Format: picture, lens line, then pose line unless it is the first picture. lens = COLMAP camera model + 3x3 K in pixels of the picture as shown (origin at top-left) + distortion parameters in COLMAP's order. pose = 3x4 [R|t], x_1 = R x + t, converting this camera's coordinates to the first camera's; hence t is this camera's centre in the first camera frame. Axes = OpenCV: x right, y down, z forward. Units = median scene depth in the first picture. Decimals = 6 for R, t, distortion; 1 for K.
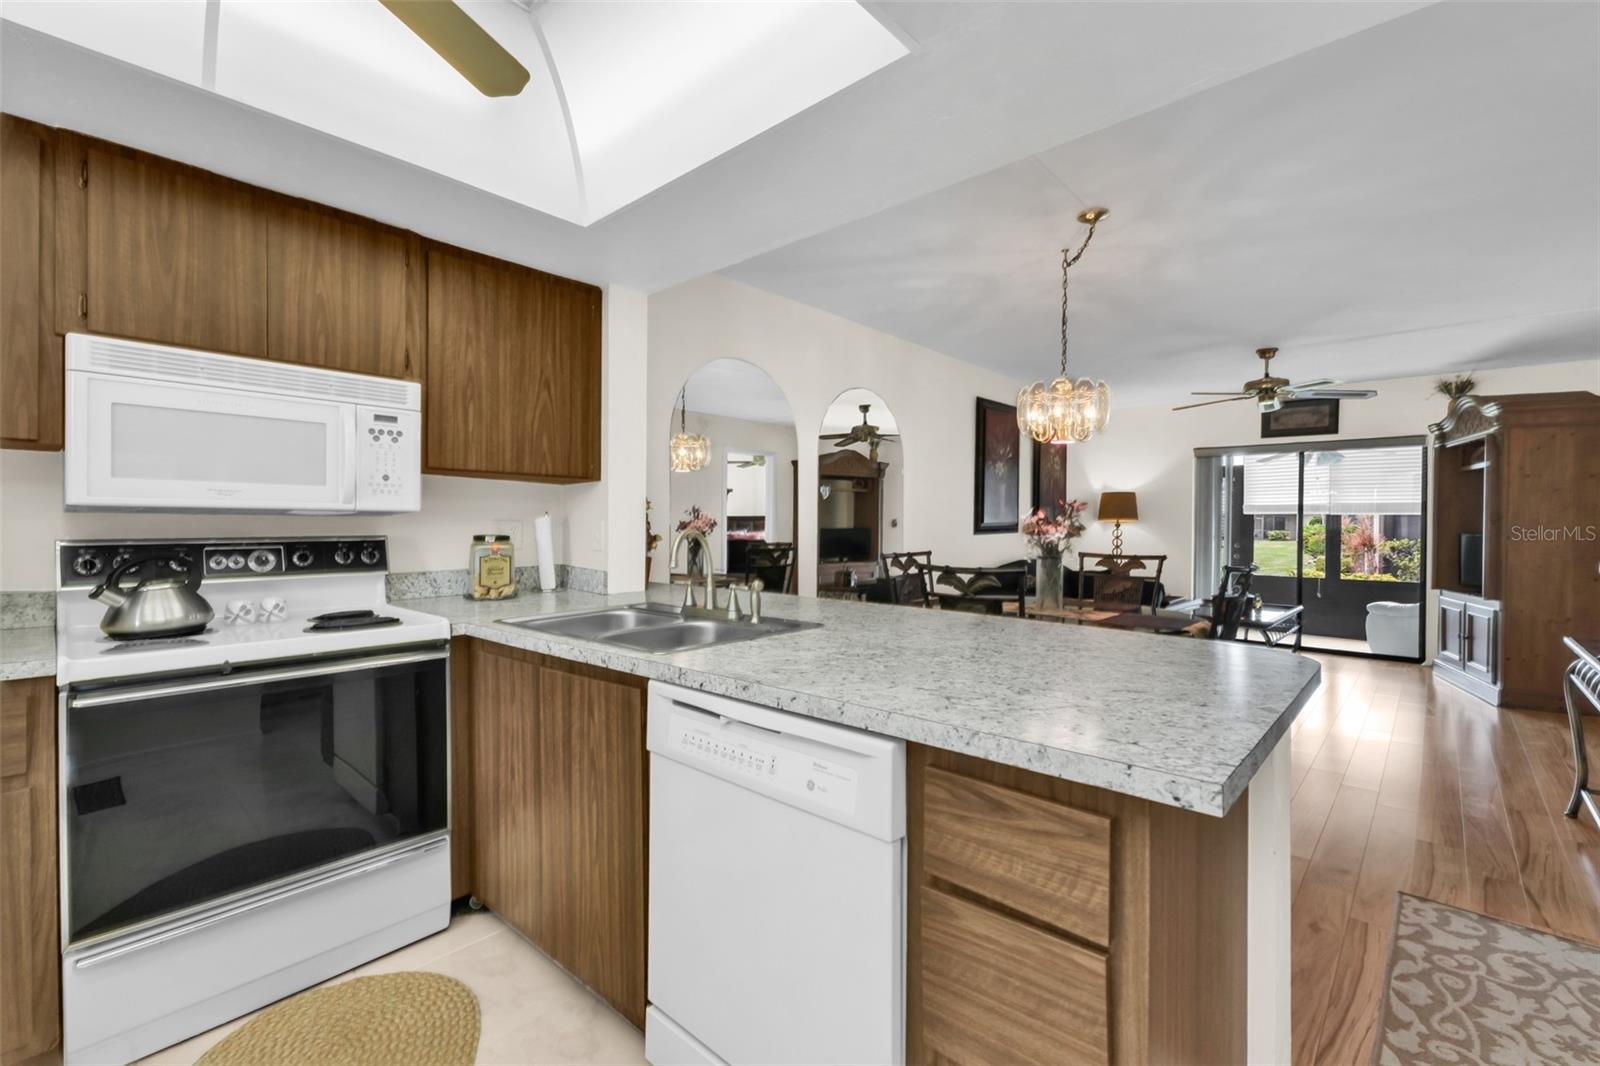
lens RADIAL K [[694.1, 0, 805.7], [0, 694.1, 530.1], [0, 0, 1]] dist [0.003095, 0.000039]
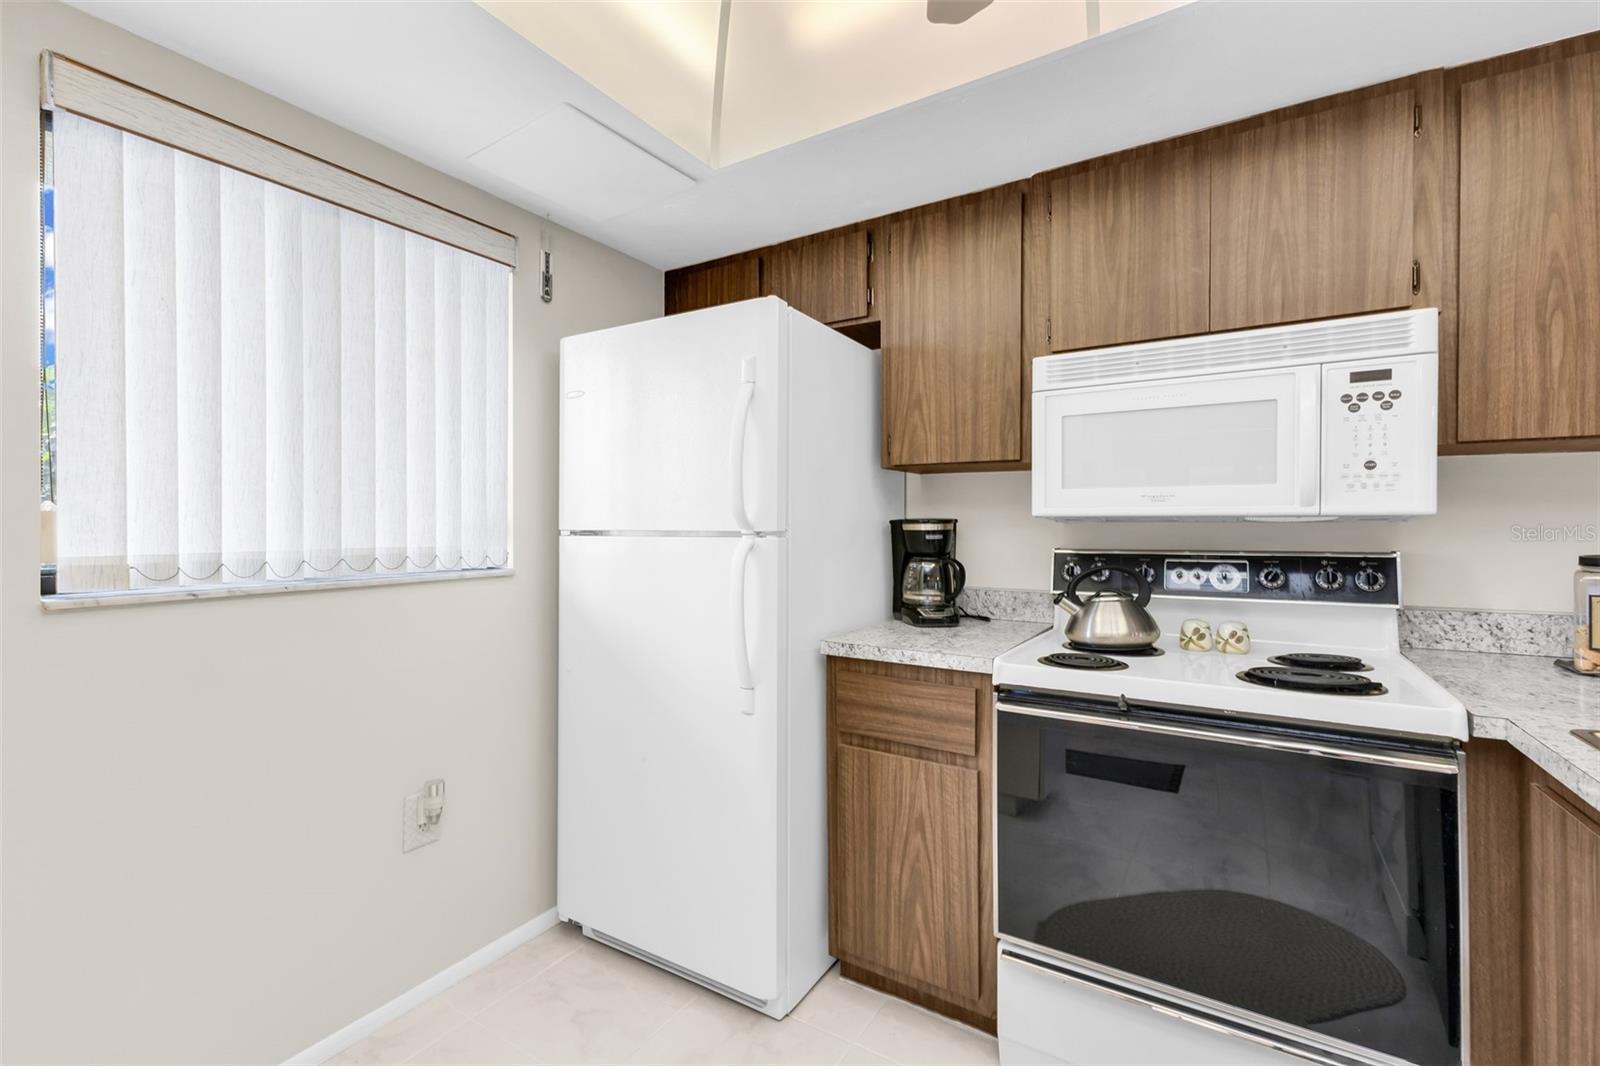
lens RADIAL K [[682.0, 0, 798.2], [0, 682.0, 528.2], [0, 0, 1]] dist [0.007305, -0.000400]
pose [[0.173923, -0.002596, -0.984756, -0.049812], [-0.006926, 0.999969, -0.003859, -0.007944], [0.984735, 0.007491, 0.173899, 0.313919]]
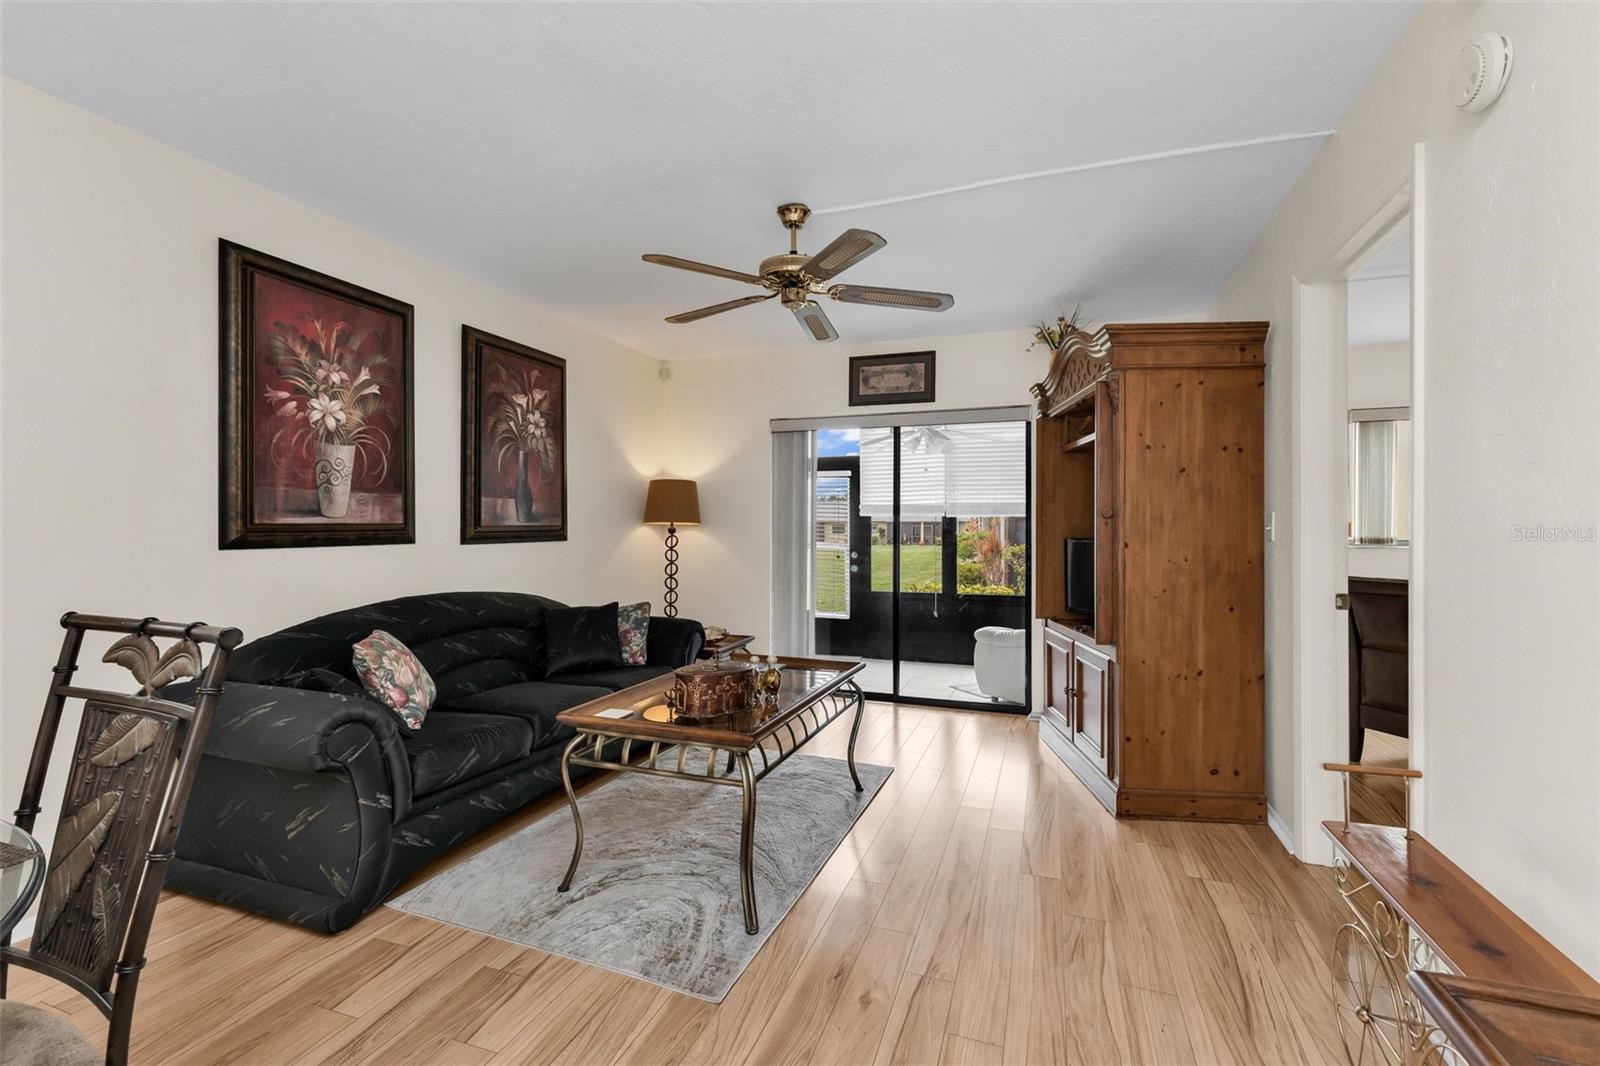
lens RADIAL K [[687.0, 0, 813.4], [0, 687.0, 530.7], [0, 0, 1]] dist [0.000468, 0.000122]
pose [[0.919173, -0.003789, 0.393837, 1.036015], [0.008330, 0.999917, -0.009820, 0.003722], [-0.393767, 0.012306, 0.919128, 1.108072]]
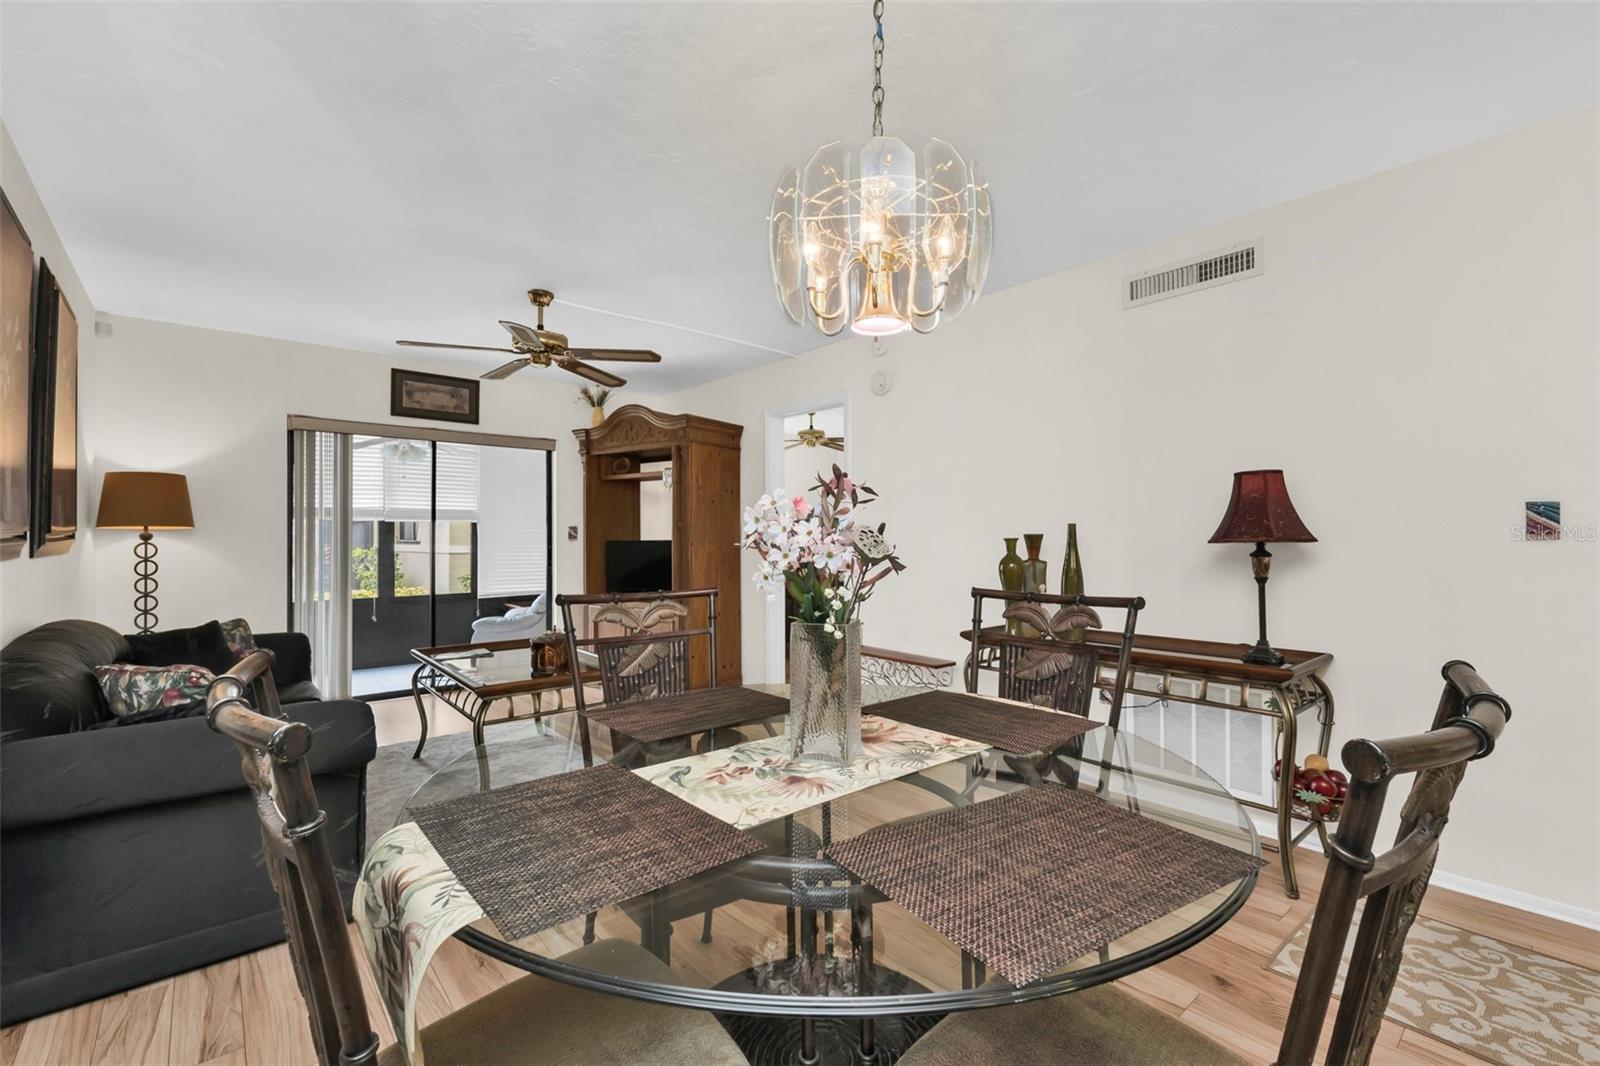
lens RADIAL K [[670.3, 0, 809.2], [0, 670.3, 530.2], [0, 0, 1]] dist [-0.003137, 0.000025]
pose [[0.122713, -0.000123, 0.992442, 0.021045], [0.013091, 0.999913, -0.001495, -0.013491], [-0.992356, 0.013175, 0.122704, 1.427191]]
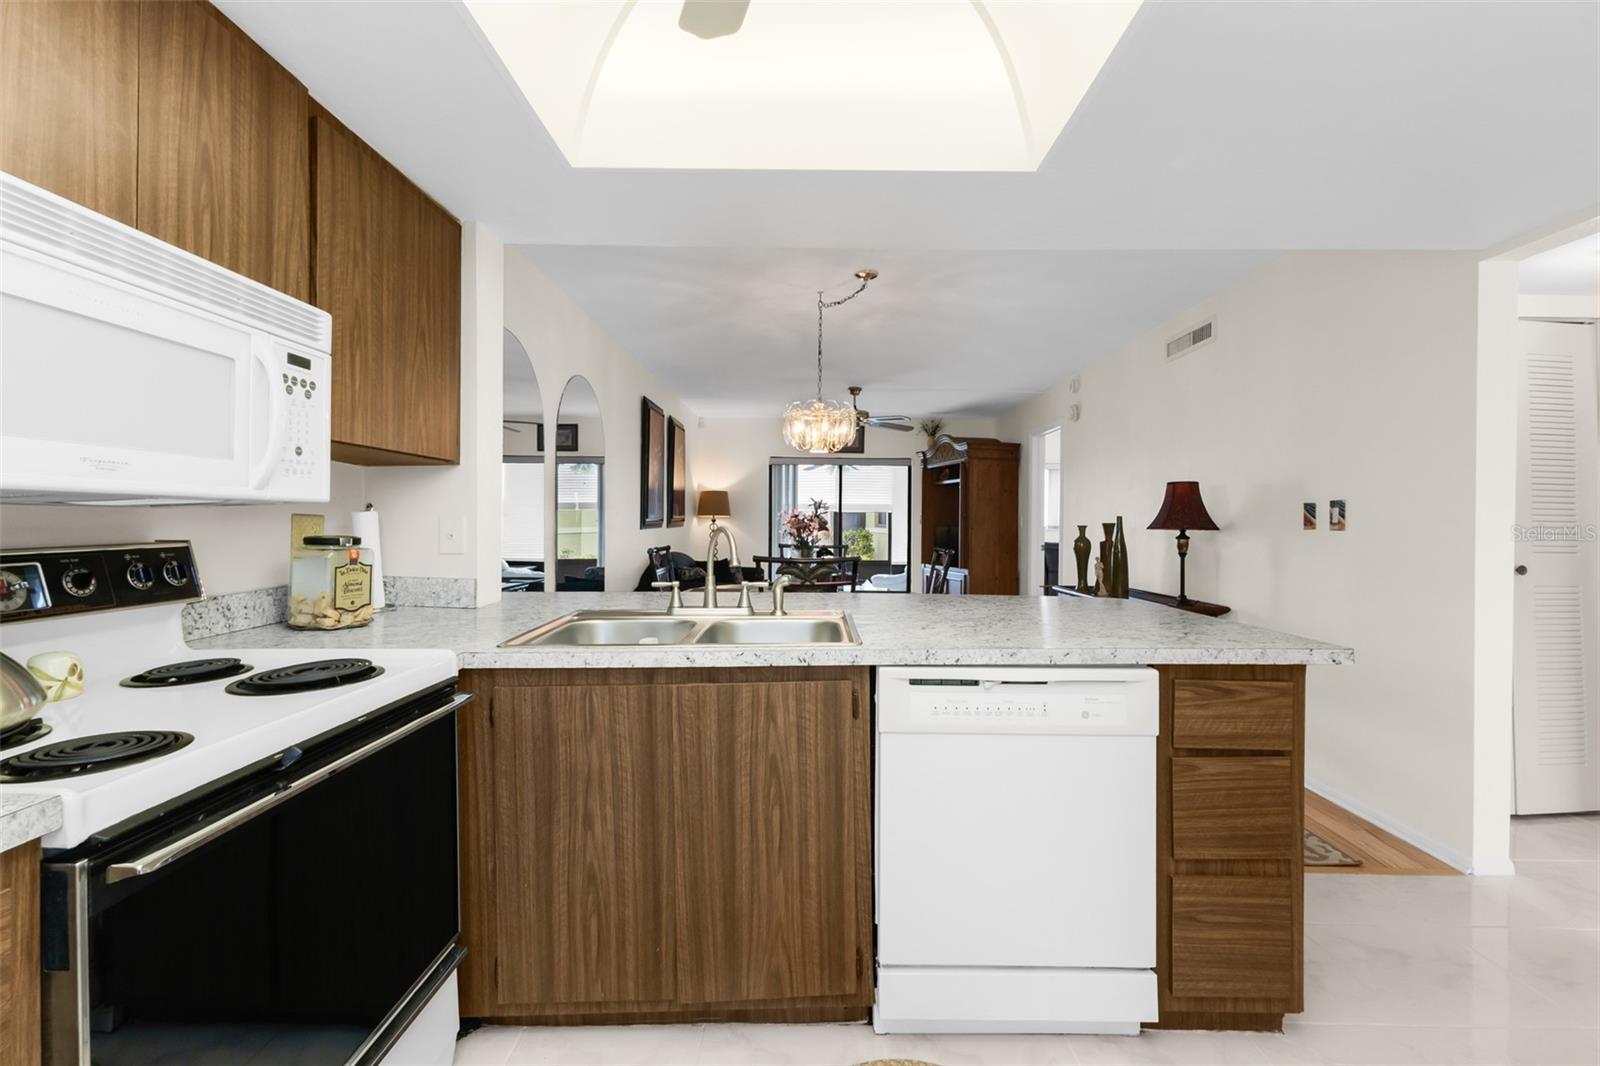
lens RADIAL K [[691.8, 0, 813.1], [0, 691.8, 525.5], [0, 0, 1]] dist [0.004664, 0.000065]
pose [[0.742667, -0.004970, 0.669642, -0.614067], [0.004021, 0.999988, 0.002962, -0.004347], [-0.669649, 0.000493, 0.742678, 0.166500]]
